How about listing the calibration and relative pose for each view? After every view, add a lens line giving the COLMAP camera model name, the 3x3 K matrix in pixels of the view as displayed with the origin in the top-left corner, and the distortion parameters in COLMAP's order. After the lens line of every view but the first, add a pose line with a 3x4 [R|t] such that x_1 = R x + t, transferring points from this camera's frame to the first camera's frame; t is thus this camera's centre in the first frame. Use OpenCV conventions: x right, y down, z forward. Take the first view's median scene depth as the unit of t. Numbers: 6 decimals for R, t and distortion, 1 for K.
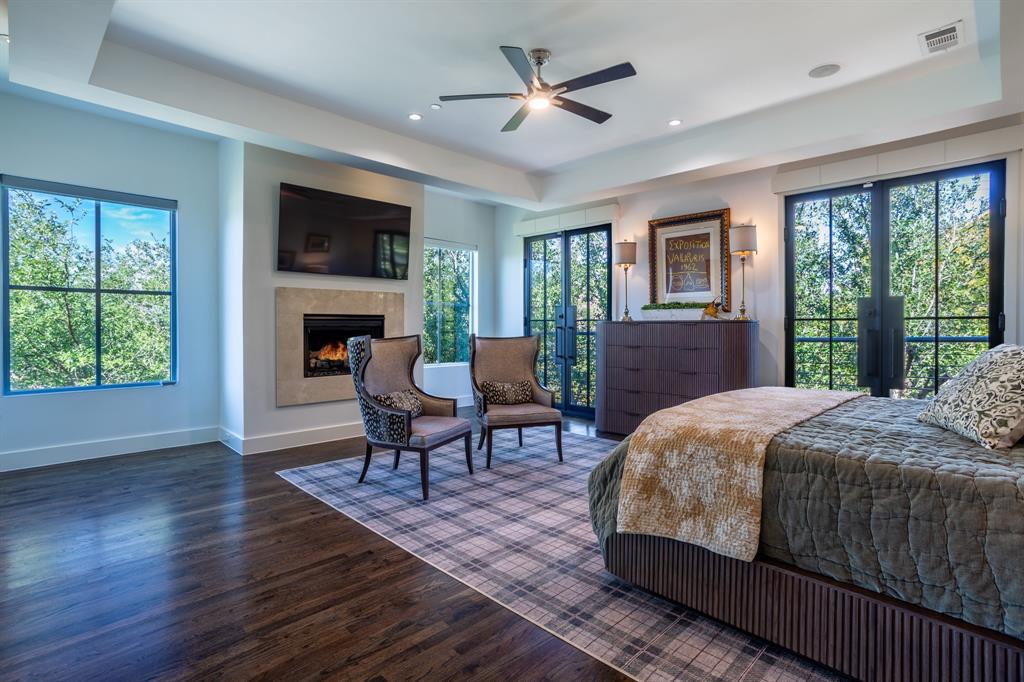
lens RADIAL K [[497.7, 0, 509.1], [0, 497.7, 329.0], [0, 0, 1]] dist [-0.018508, 0.009311]
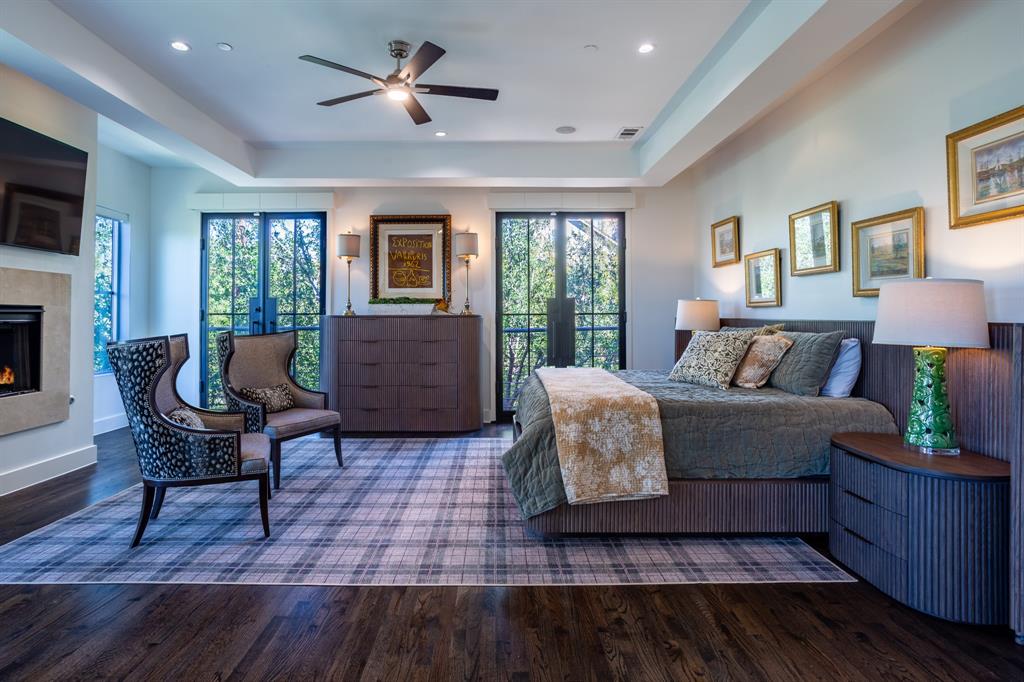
lens RADIAL K [[510.6, 0, 519.3], [0, 510.6, 314.2], [0, 0, 1]] dist [-0.018960, 0.009002]
pose [[0.714236, 0.003370, 0.699897, -0.449805], [0.007250, 0.999899, -0.012213, -0.006193], [-0.699868, 0.013797, 0.714139, 0.113799]]
